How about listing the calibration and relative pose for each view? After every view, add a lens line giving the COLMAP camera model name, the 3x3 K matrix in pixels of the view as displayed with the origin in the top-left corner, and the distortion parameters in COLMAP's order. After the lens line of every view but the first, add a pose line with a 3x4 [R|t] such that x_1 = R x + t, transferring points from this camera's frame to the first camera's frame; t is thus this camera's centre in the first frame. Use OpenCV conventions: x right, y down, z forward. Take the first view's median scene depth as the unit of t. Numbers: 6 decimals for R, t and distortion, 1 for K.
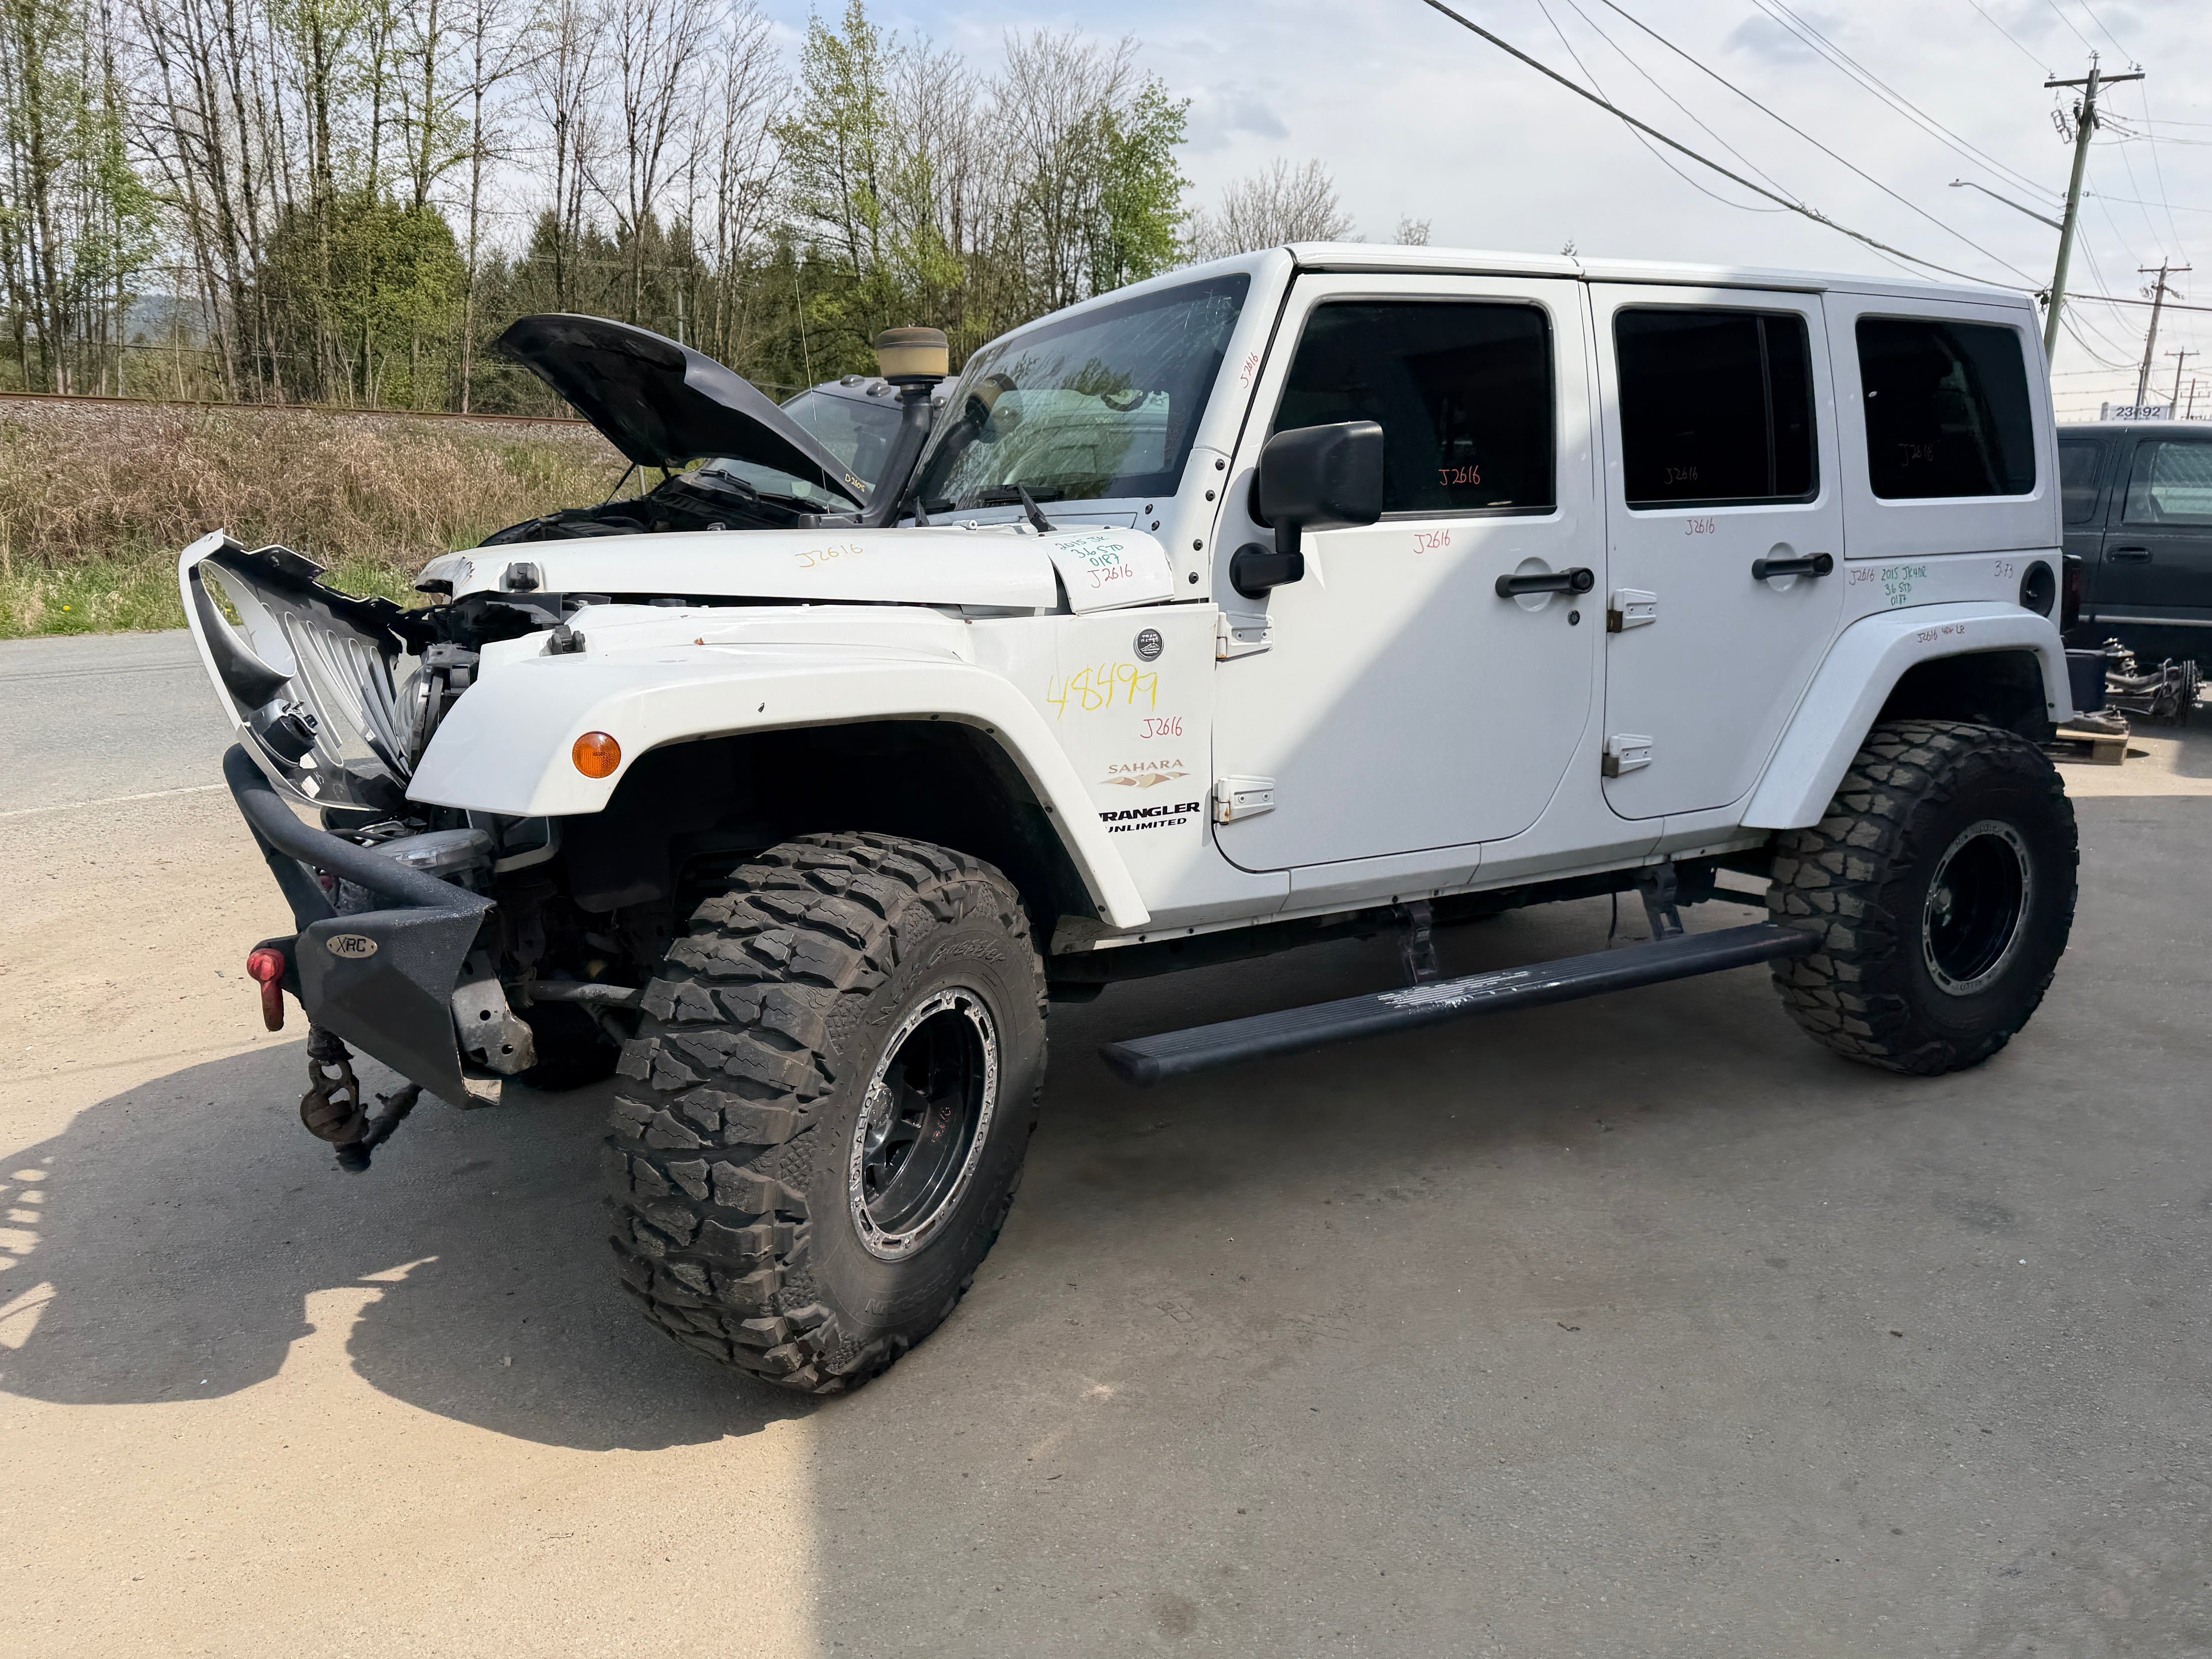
lens RADIAL K [[1552.5, 0, 1101.3], [0, 1552.5, 842.6], [0, 0, 1]] dist [0.051757, -0.070912]
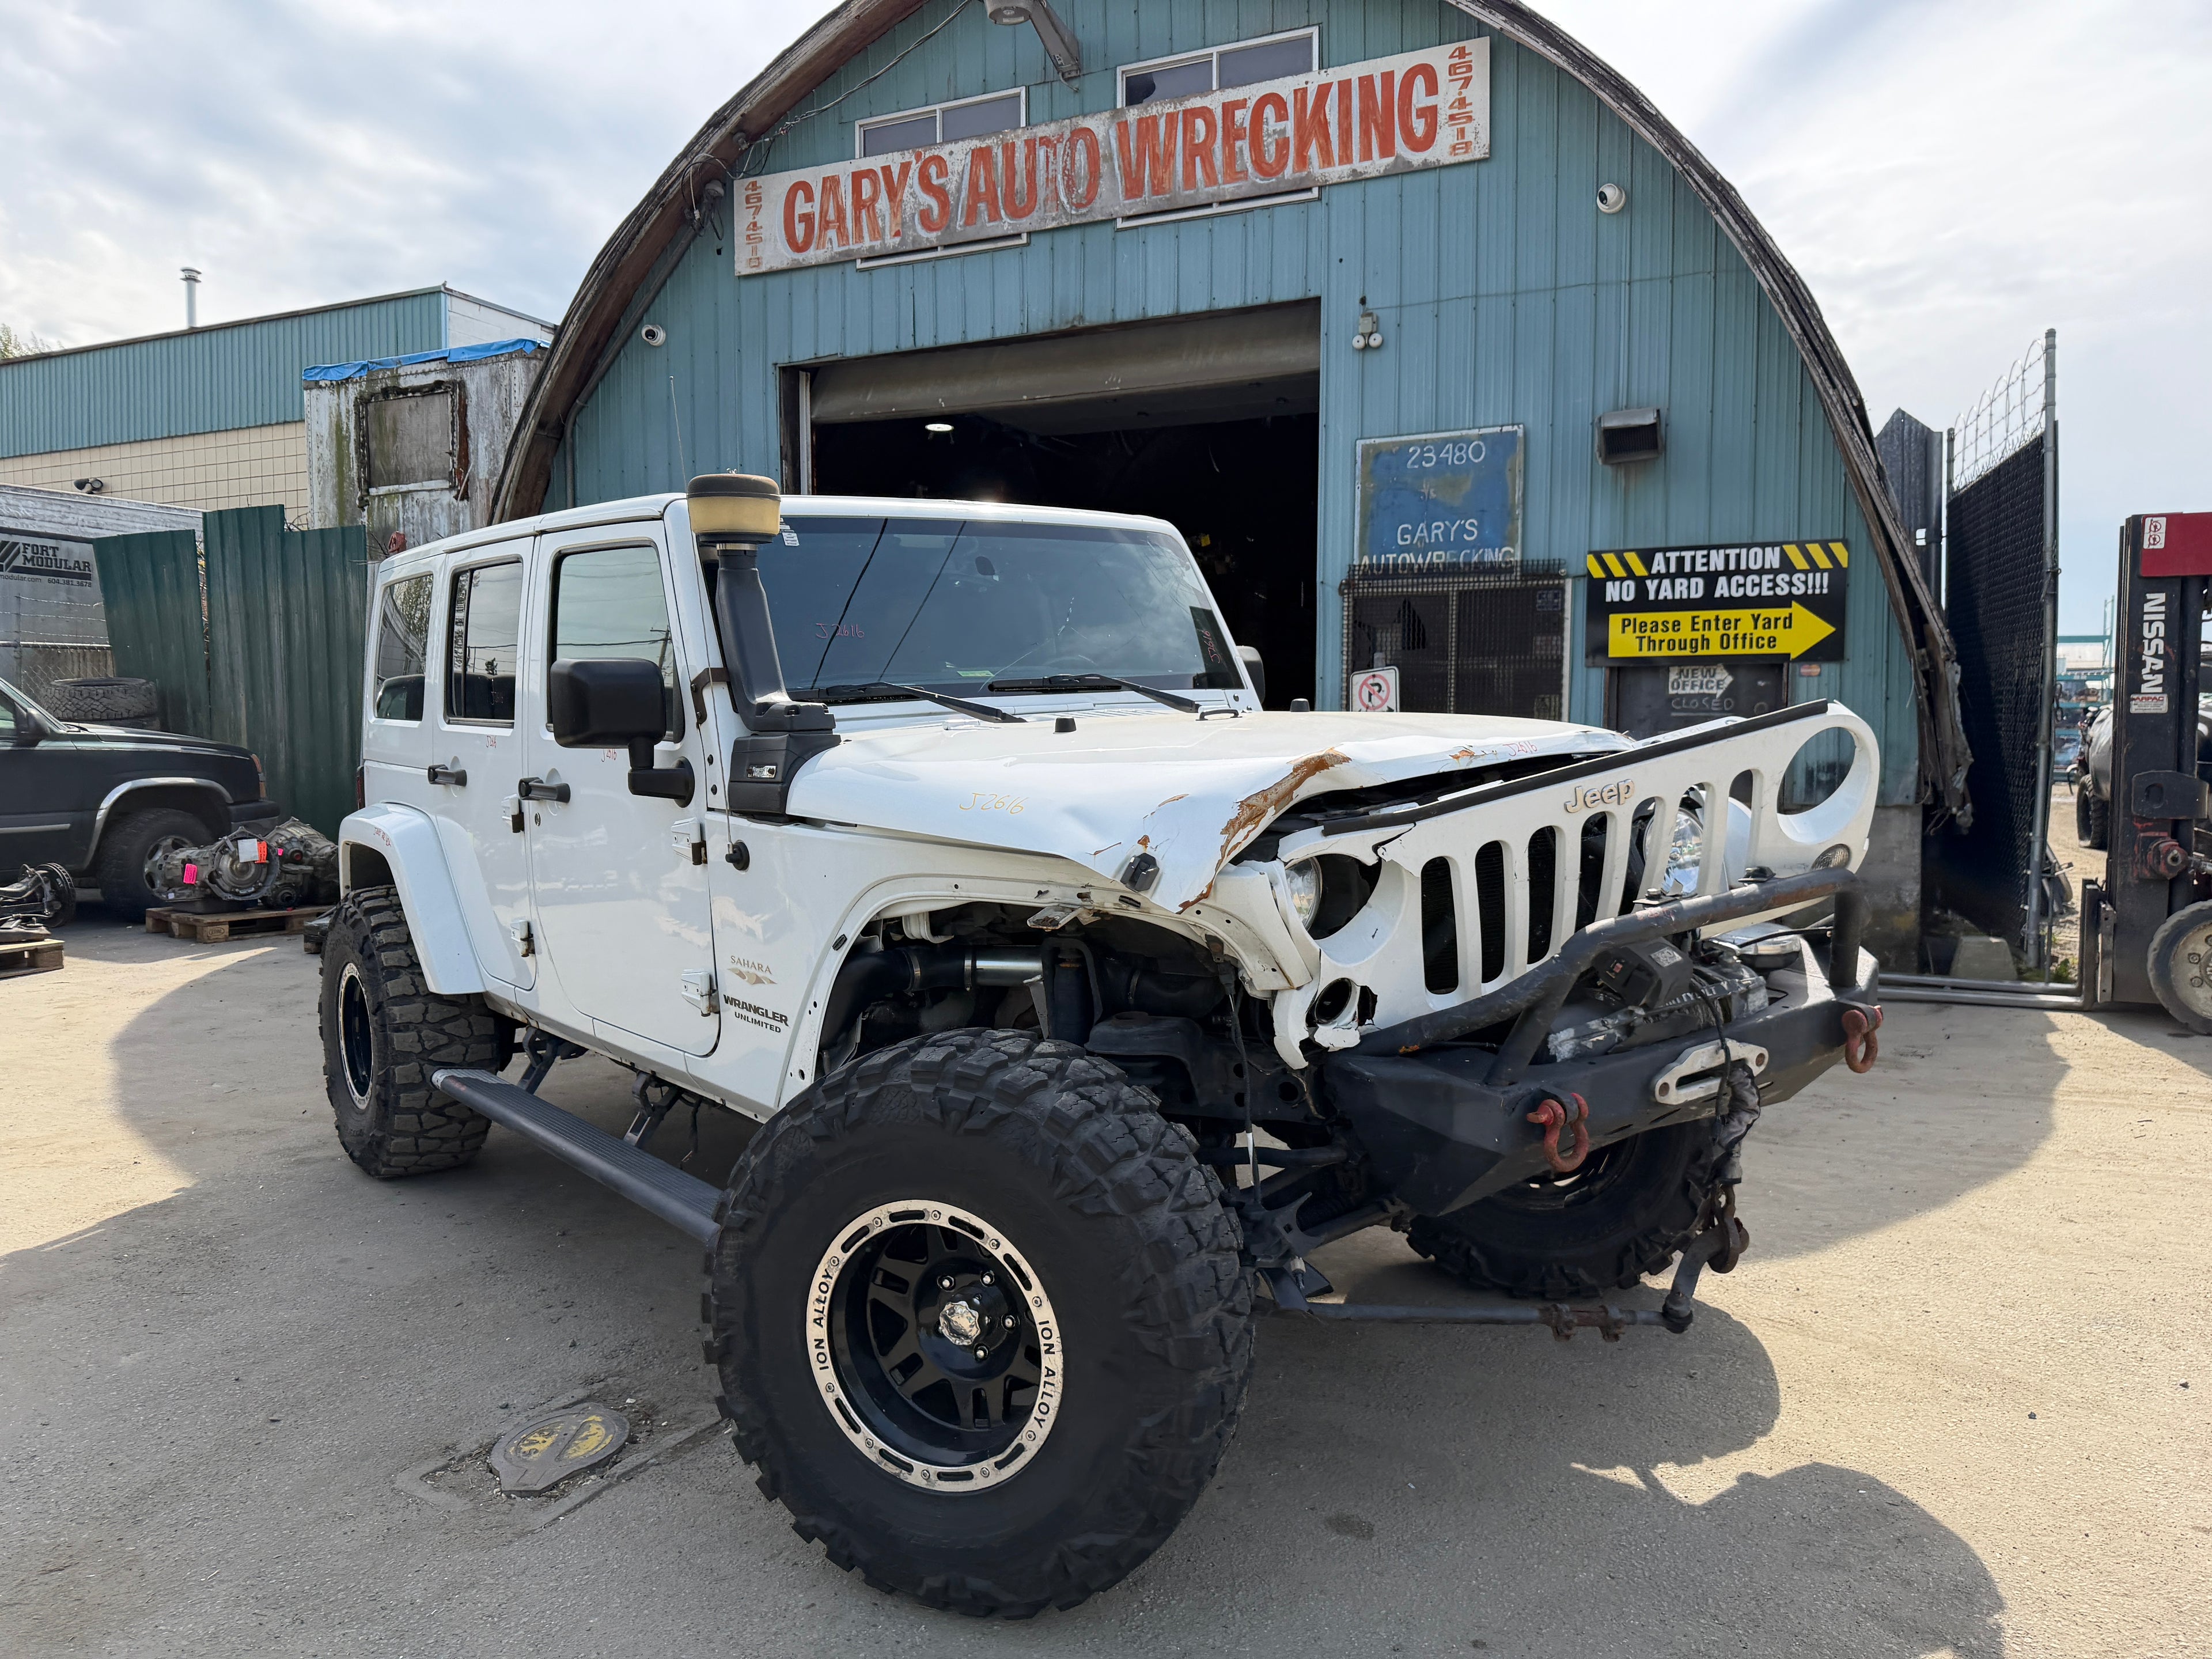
lens RADIAL K [[1553.1, 0, 1112.0], [0, 1553.1, 840.1], [0, 0, 1]] dist [0.063275, -0.089374]
pose [[-0.175910, -0.065560, 0.982221, -1.283011], [0.210363, 0.972228, 0.102568, -0.253576], [-0.961667, 0.224665, -0.157233, 1.336369]]
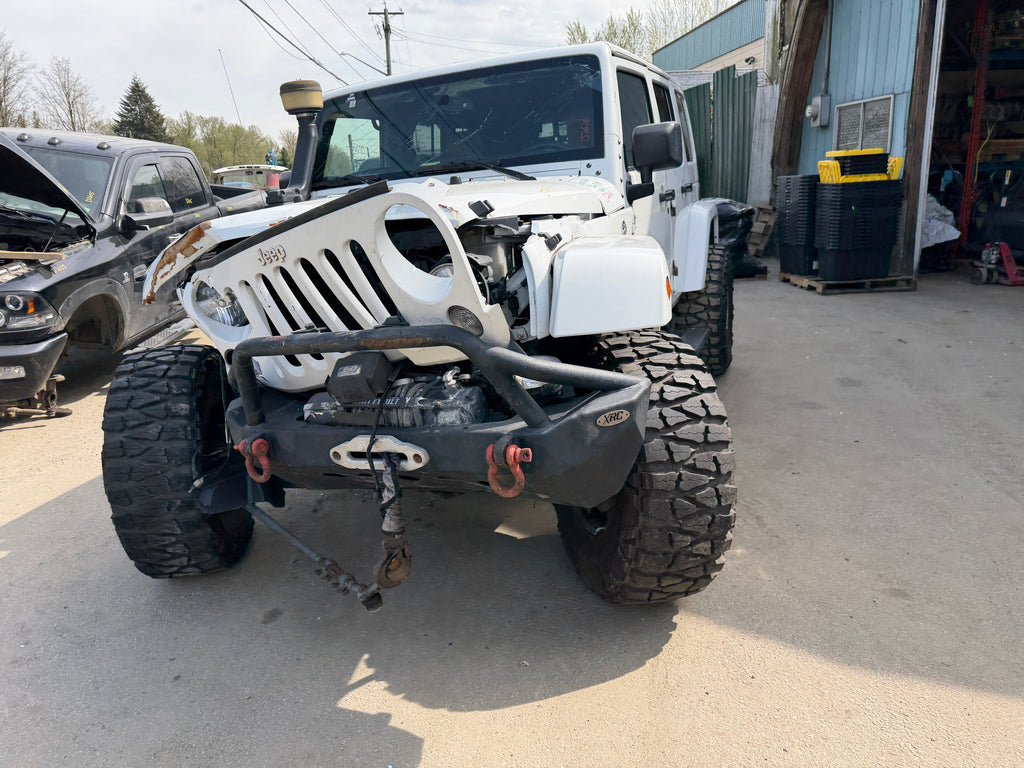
lens RADIAL K [[718.7, 0, 509.8], [0, 718.7, 390.1], [0, 0, 1]] dist [0.051757, -0.070912]
pose [[0.738346, -0.216437, 0.638749, -0.731153], [0.188907, 0.975564, 0.112203, -0.048812], [-0.647425, 0.037820, 0.761190, 0.341609]]
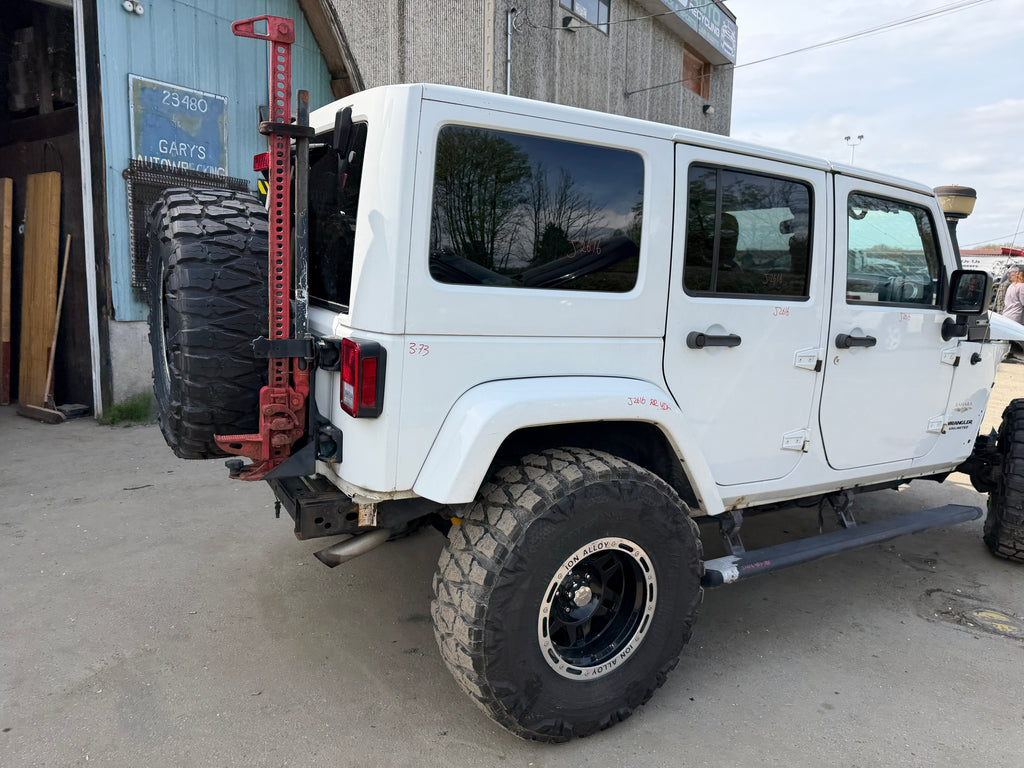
lens RADIAL K [[709.8, 0, 519.7], [0, 709.8, 386.2], [0, 0, 1]] dist [0.059975, -0.085669]
pose [[-0.999478, -0.020759, -0.024746, 0.474042], [-0.028162, 0.935244, 0.352883, -0.502704], [0.015818, 0.353395, -0.935340, 2.422533]]
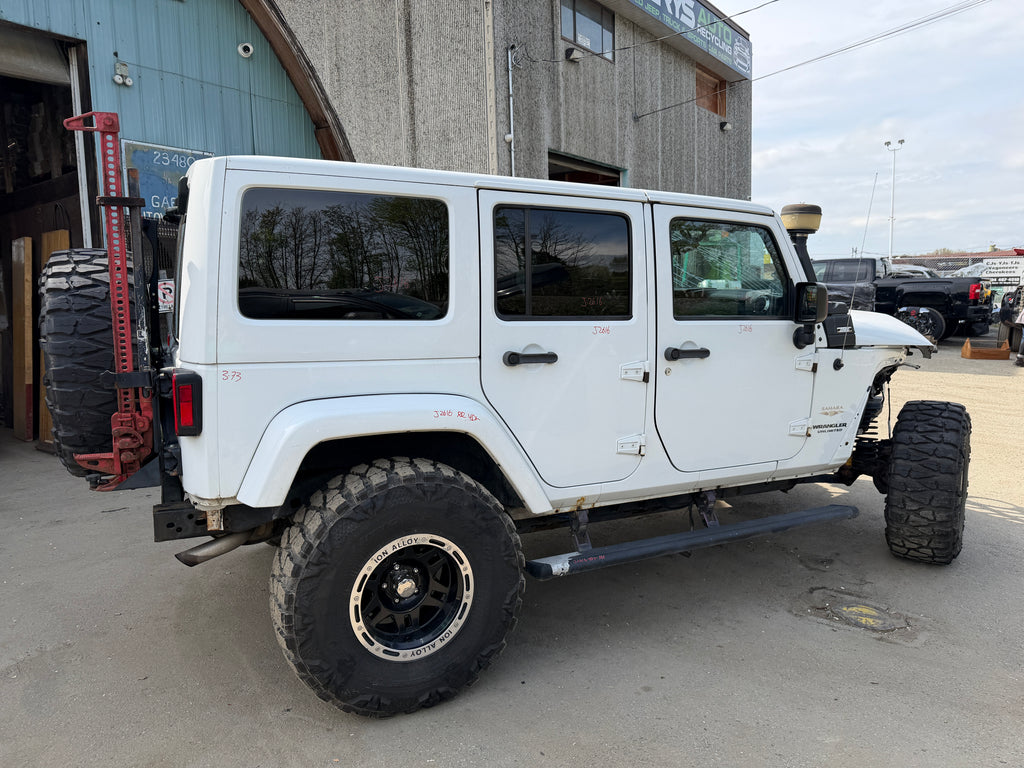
lens RADIAL K [[707.2, 0, 512.0], [0, 707.2, 384.0], [0, 0, 1]] dist [0.083627, -0.128253]
pose [[-0.998416, 0.016823, 0.053685, 0.222284], [0.033097, 0.947282, 0.318688, -0.529561], [-0.045494, 0.319960, -0.946338, 2.517071]]
